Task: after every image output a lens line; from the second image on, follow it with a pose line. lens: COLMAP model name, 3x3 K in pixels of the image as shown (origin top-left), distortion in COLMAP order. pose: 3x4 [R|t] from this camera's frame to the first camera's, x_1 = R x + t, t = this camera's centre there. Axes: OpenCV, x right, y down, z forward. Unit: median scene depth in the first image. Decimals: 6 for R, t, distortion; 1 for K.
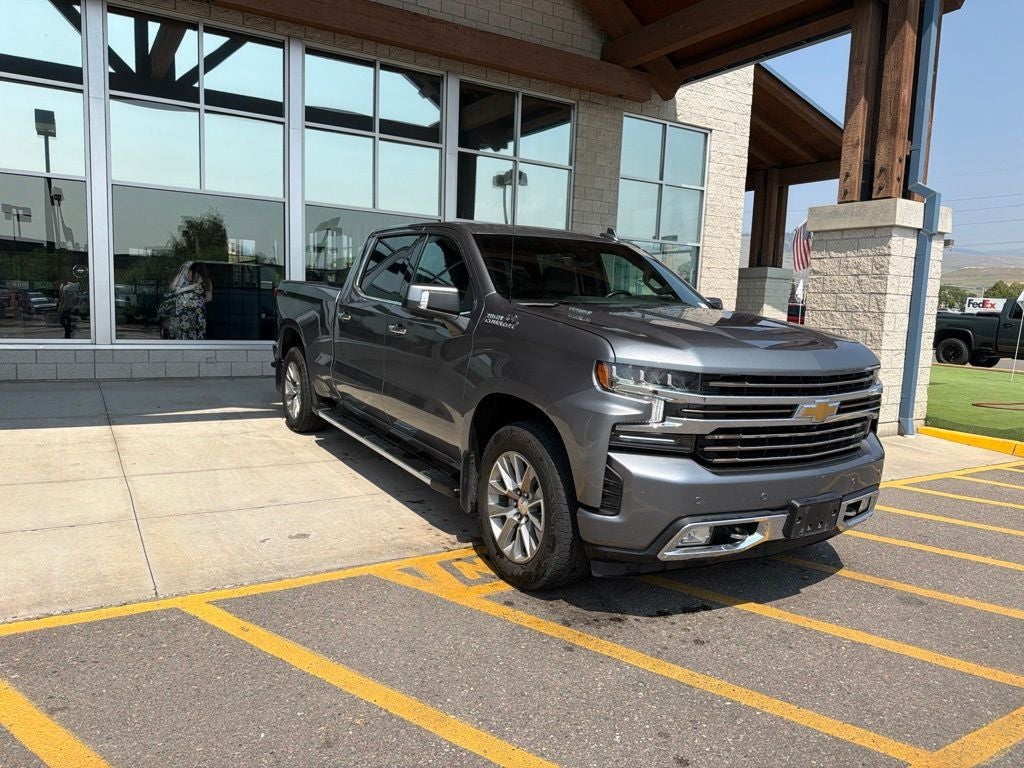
lens RADIAL K [[727.5, 0, 520.3], [0, 727.5, 381.8], [0, 0, 1]] dist [0.044507, -0.062134]
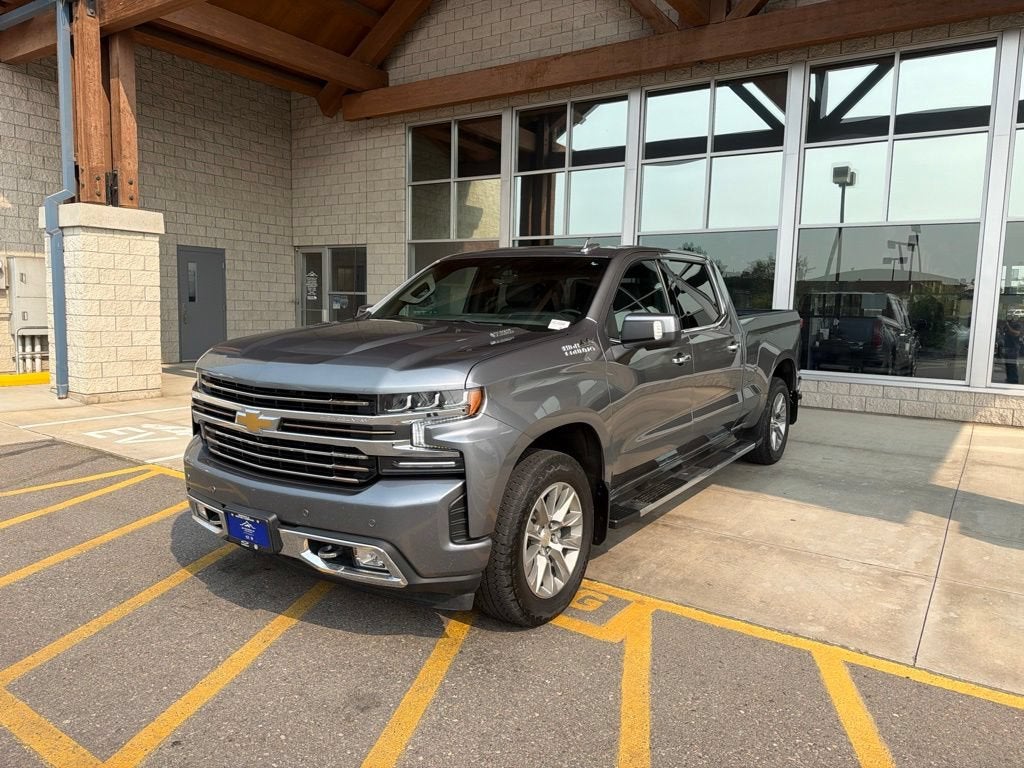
lens RADIAL K [[727.5, 0, 520.3], [0, 727.5, 381.8], [0, 0, 1]] dist [0.044507, -0.062134]
pose [[0.405513, 0.065665, -0.911727, 0.509338], [-0.112387, 0.993431, 0.021562, -0.026692], [0.907154, 0.093722, 0.410229, 0.327286]]
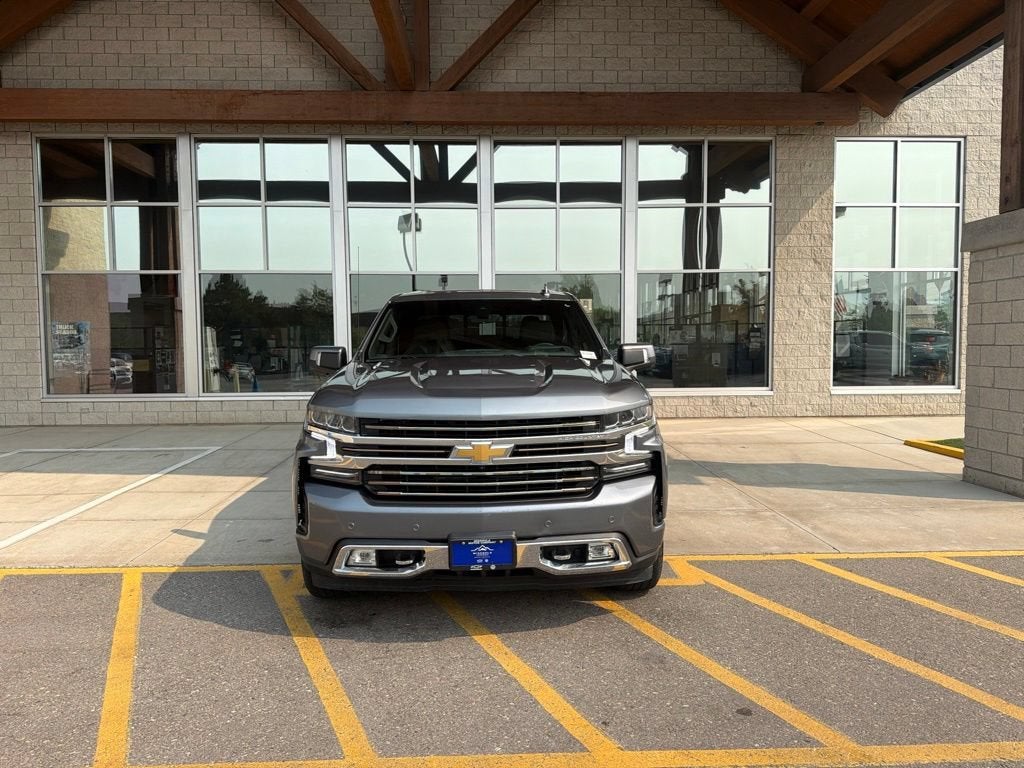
lens RADIAL K [[724.8, 0, 517.3], [0, 724.8, 376.7], [0, 0, 1]] dist [0.050166, -0.064331]
pose [[0.868631, -0.024765, -0.494841, 0.340166], [-0.010784, 0.997568, -0.068854, 0.000732], [0.495343, 0.065145, 0.866252, 0.027382]]
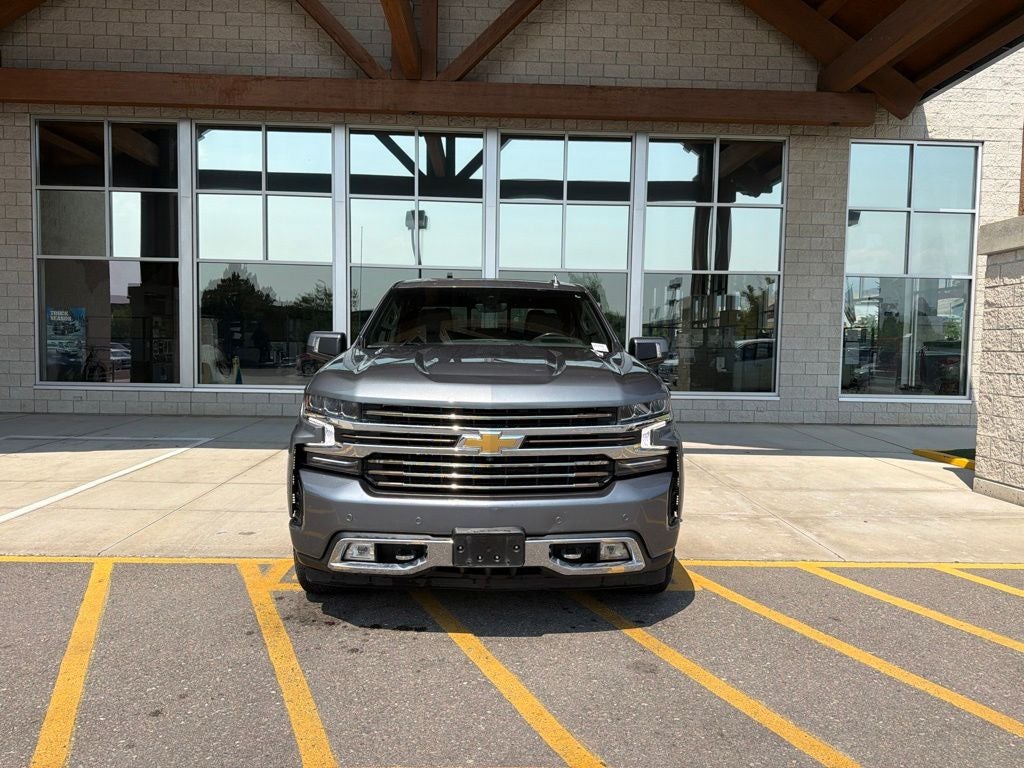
lens RADIAL K [[727.5, 0, 520.3], [0, 727.5, 381.8], [0, 0, 1]] dist [0.044507, -0.062134]
pose [[0.866913, -0.001610, -0.498457, 0.335778], [-0.036546, 0.997098, -0.066781, 0.007419], [0.497118, 0.076110, 0.864338, 0.052277]]
